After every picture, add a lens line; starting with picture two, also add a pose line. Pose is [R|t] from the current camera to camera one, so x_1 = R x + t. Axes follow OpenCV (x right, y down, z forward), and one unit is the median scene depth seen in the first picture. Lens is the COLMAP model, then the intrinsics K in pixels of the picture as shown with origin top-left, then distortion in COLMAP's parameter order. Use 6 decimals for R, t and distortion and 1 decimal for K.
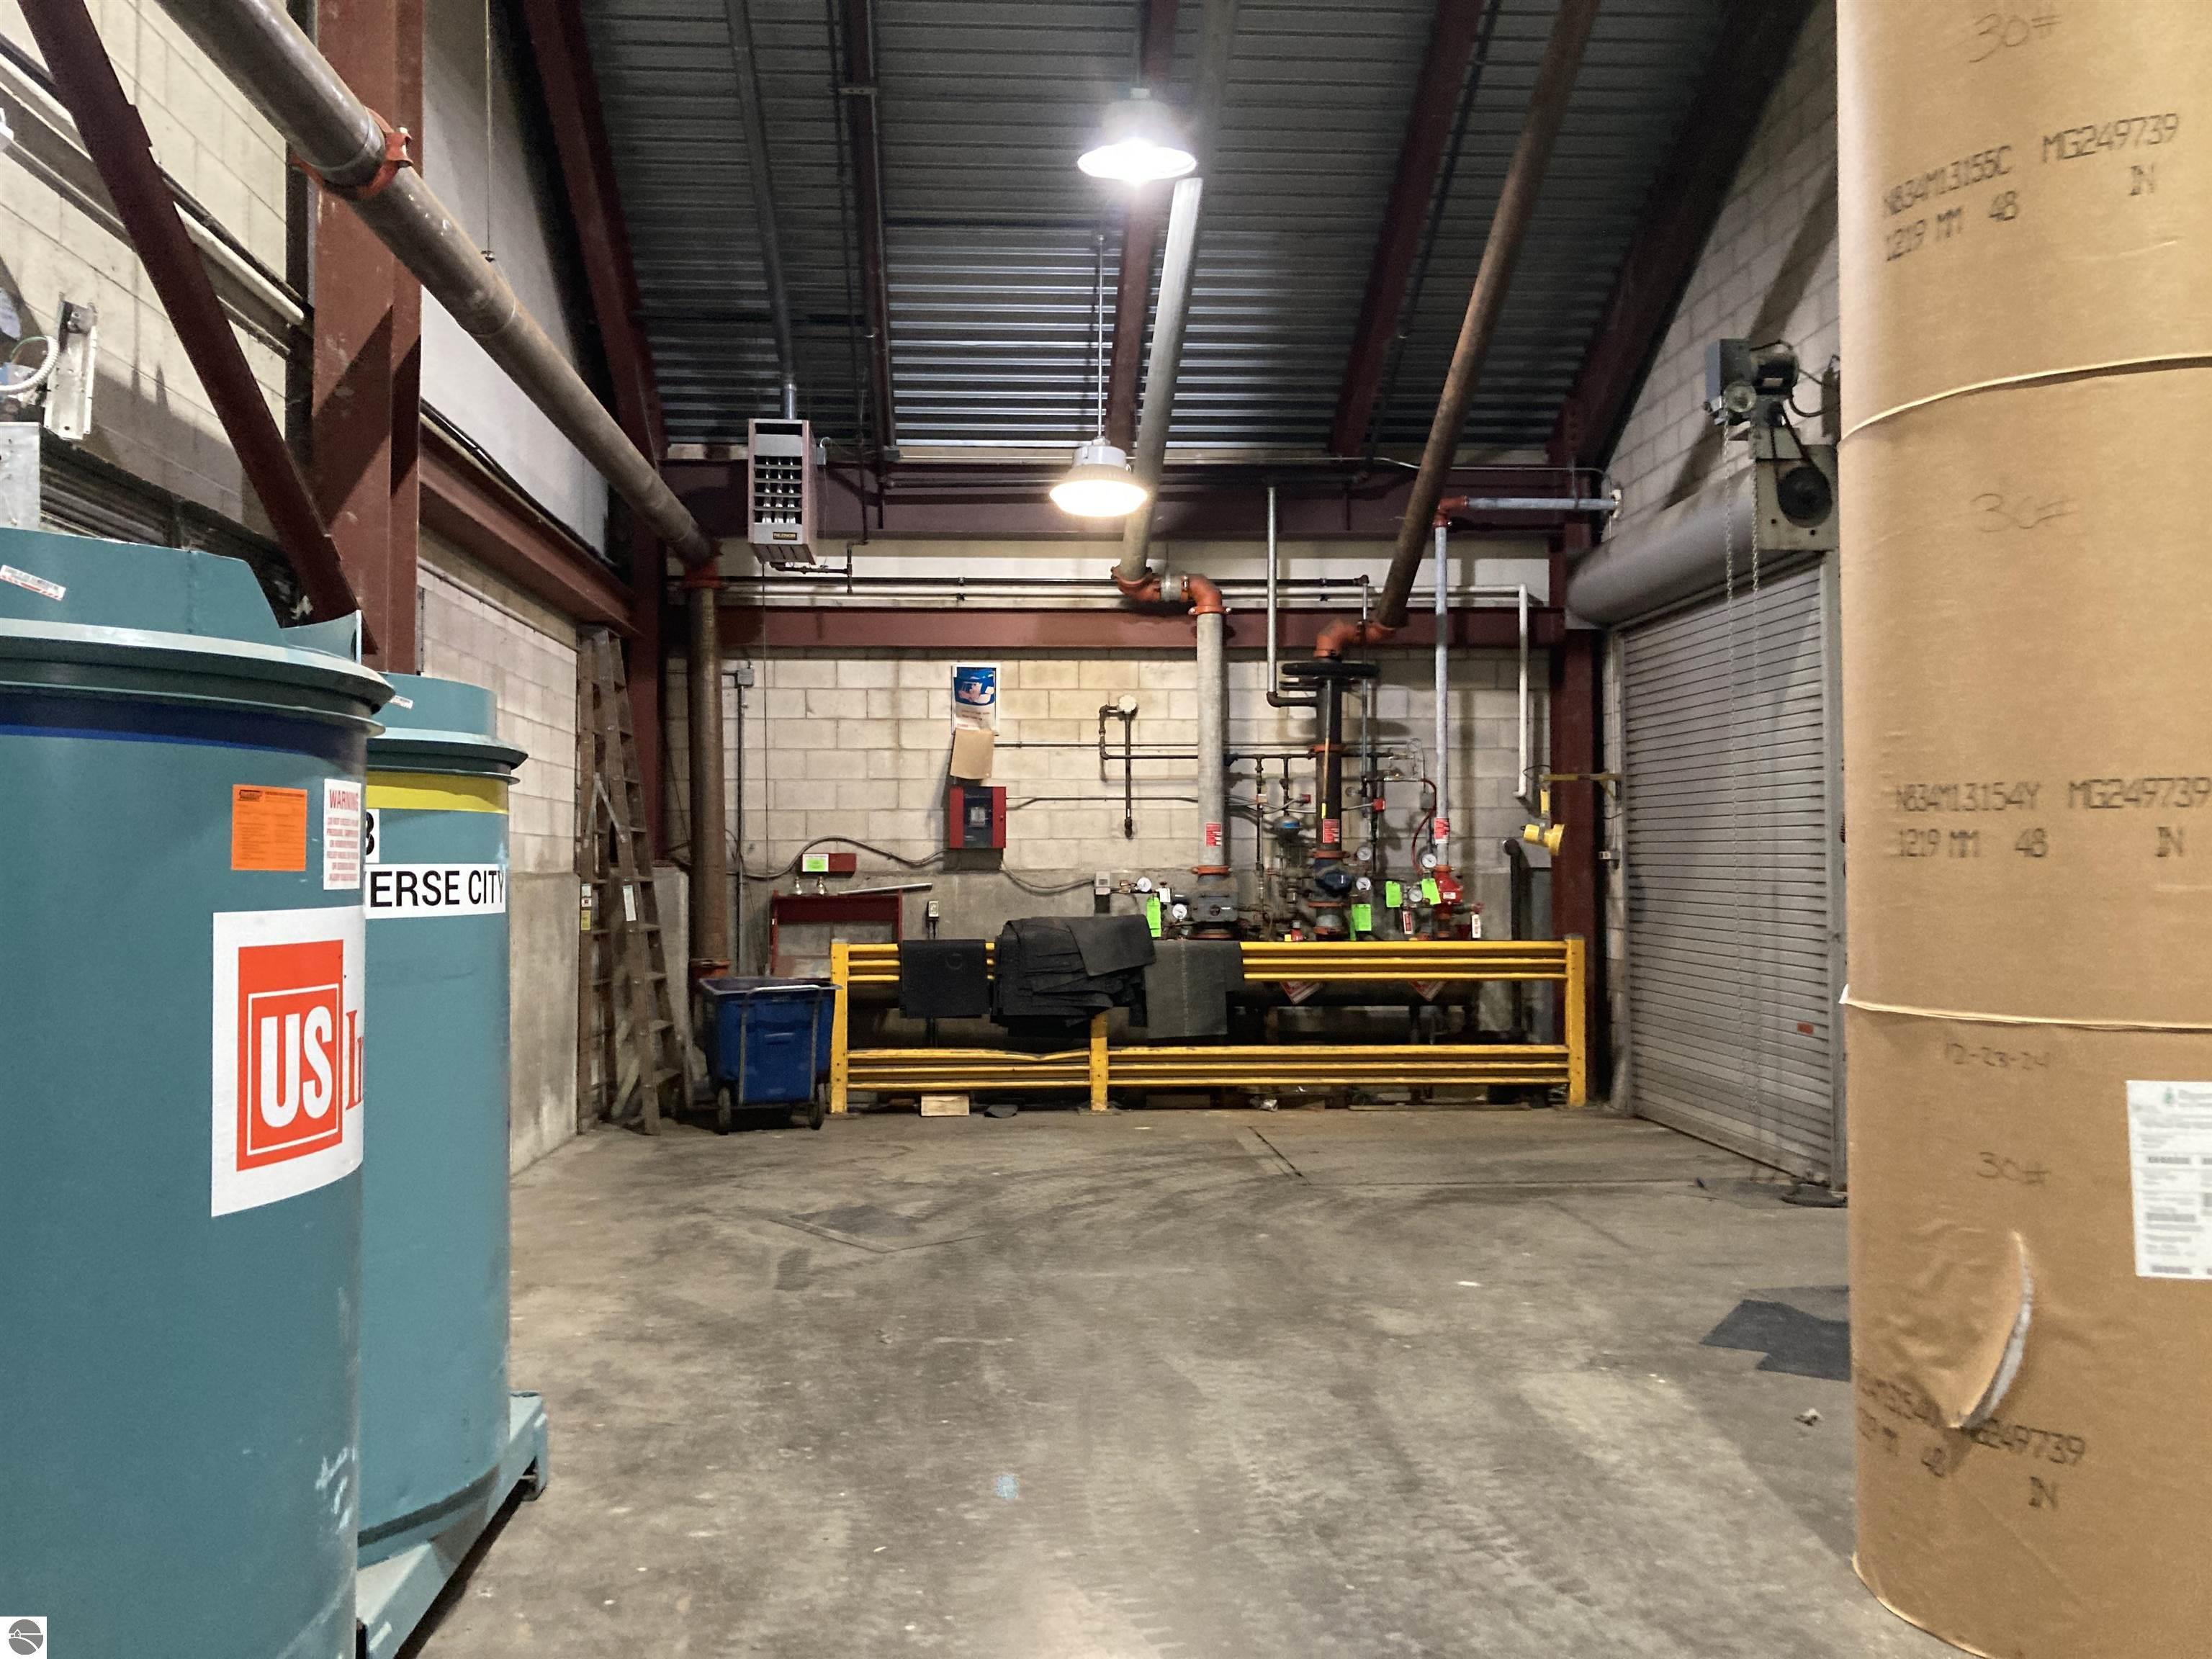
lens RADIAL K [[1812.3, 0, 1106.1], [0, 1812.3, 824.8], [0, 0, 1]] dist [0.004842, 0.001750]
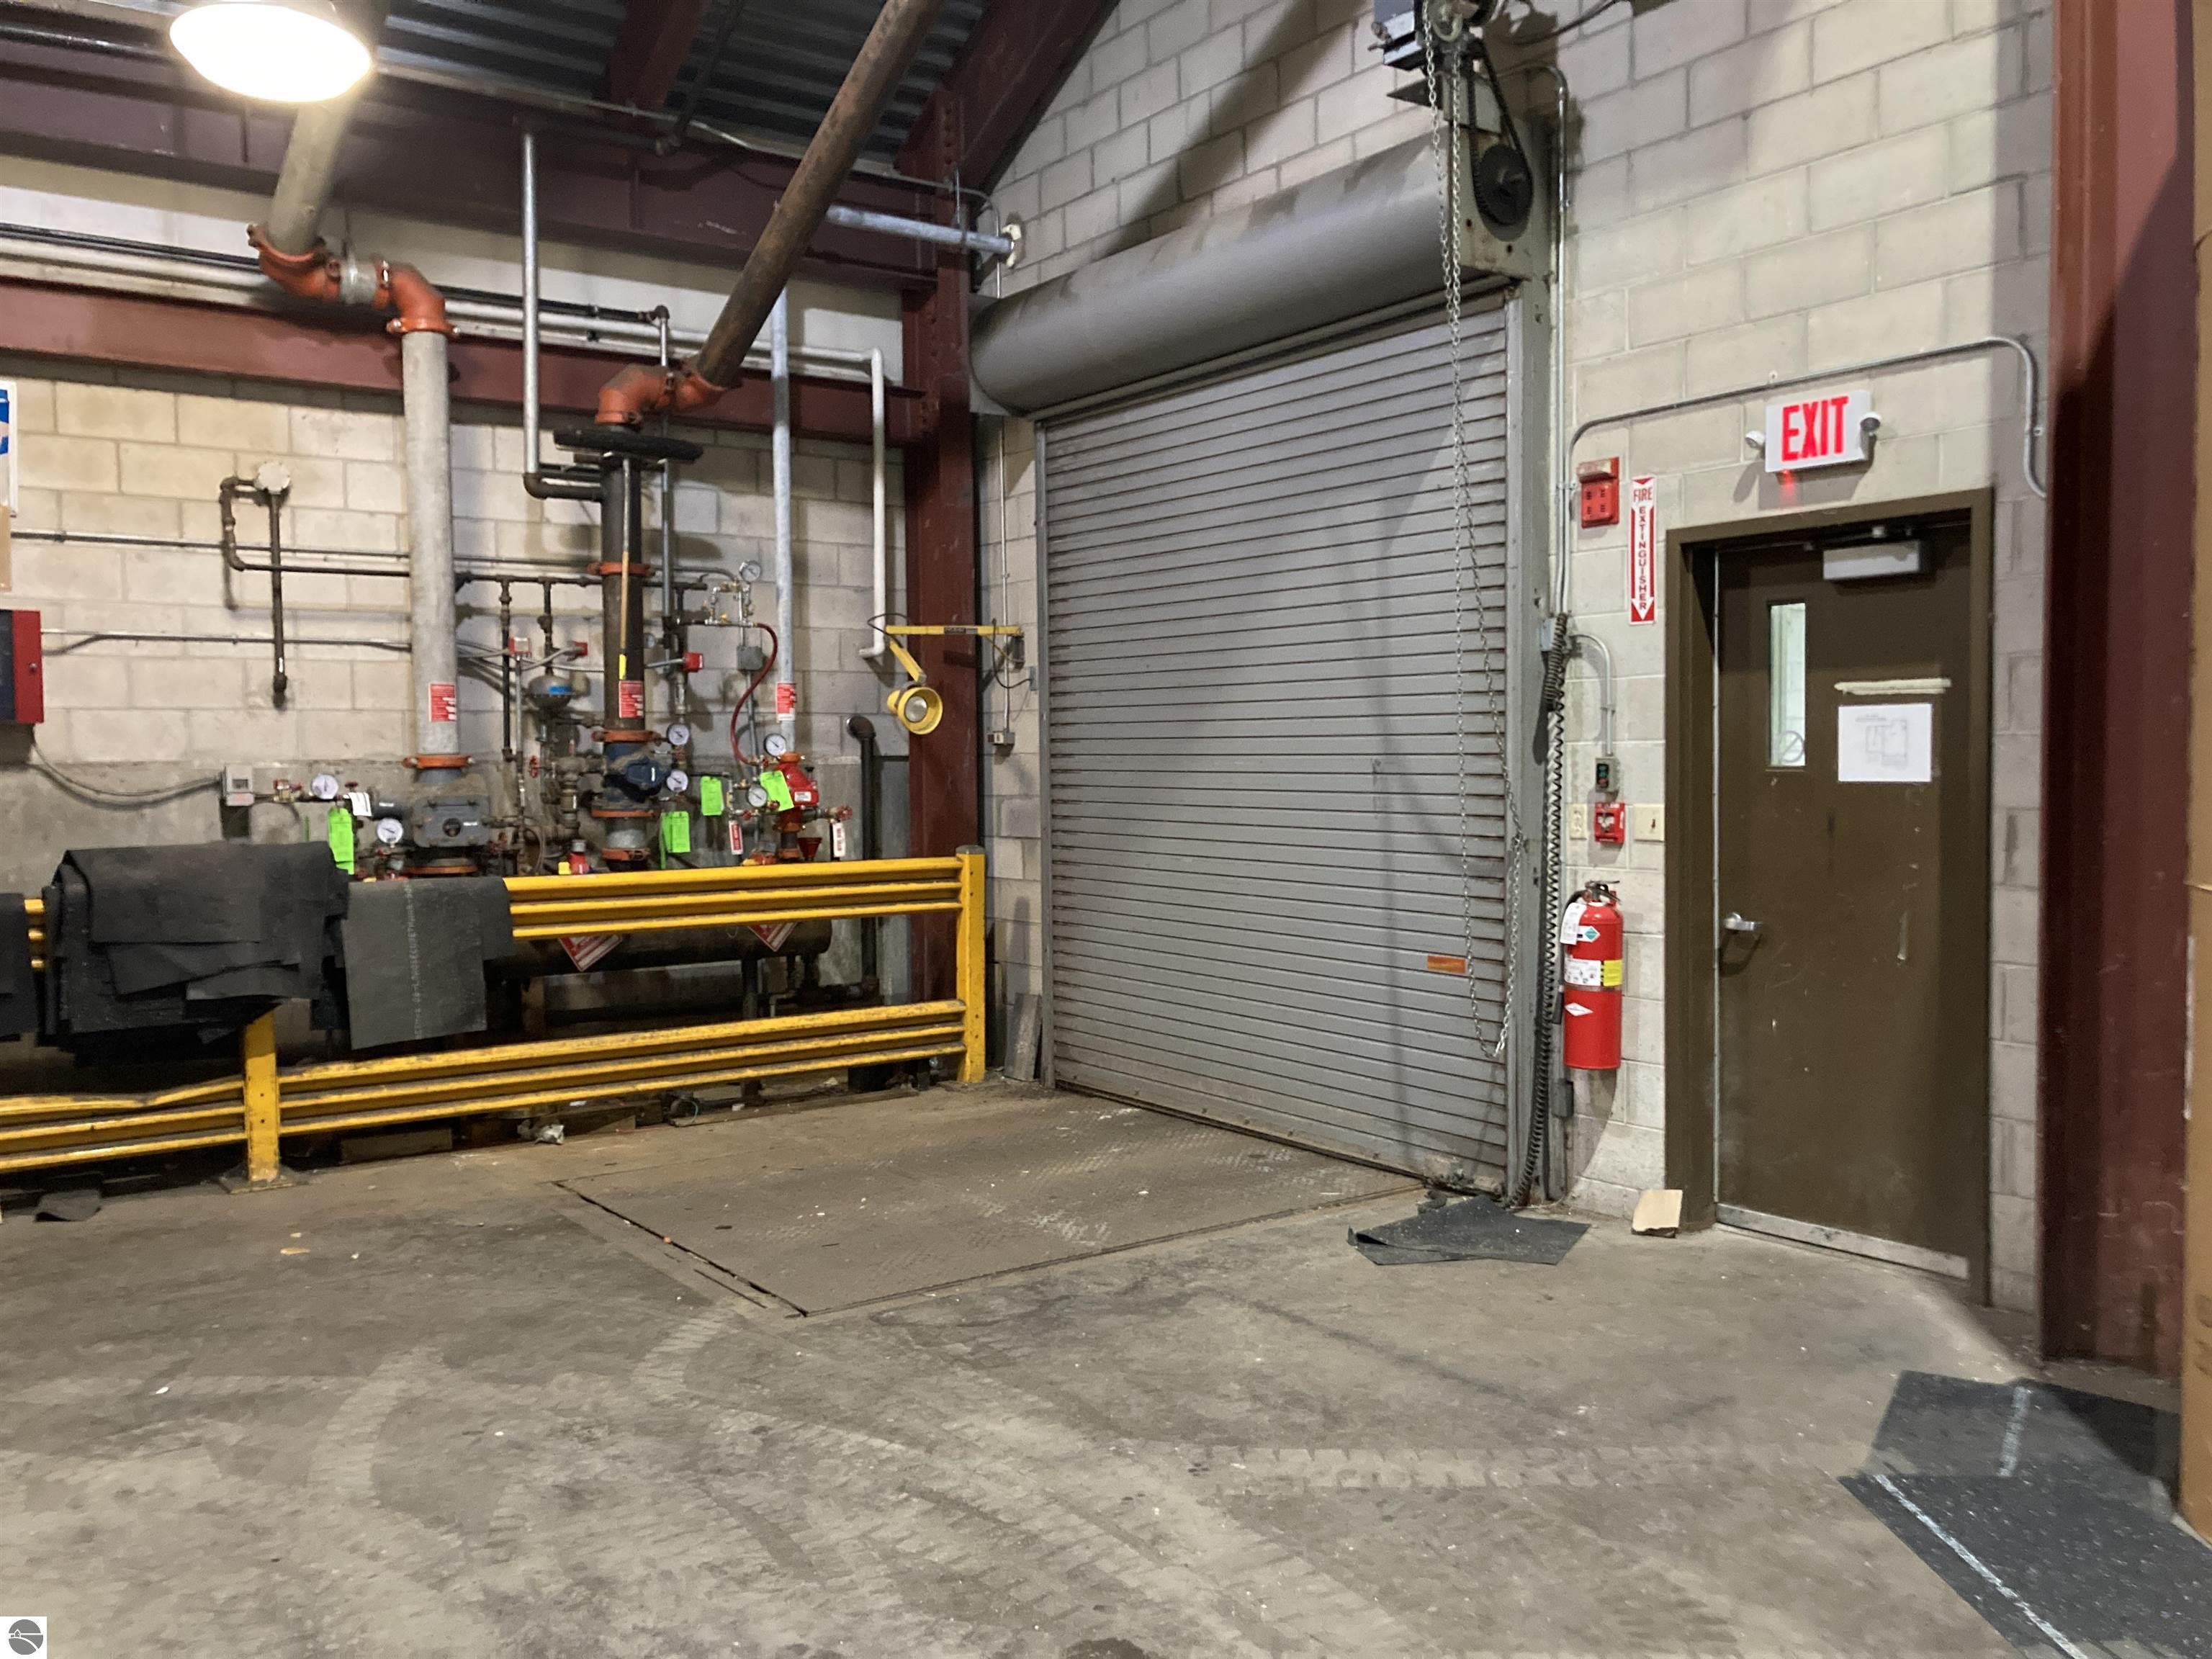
lens RADIAL K [[1812.3, 0, 1104.2], [0, 1812.3, 850.6], [0, 0, 1]] dist [0.004842, 0.001750]
pose [[0.845362, -0.033578, 0.533138, -0.077847], [-0.002901, 0.997719, 0.067437, 0.012986], [-0.534187, -0.058555, 0.843336, 0.359903]]
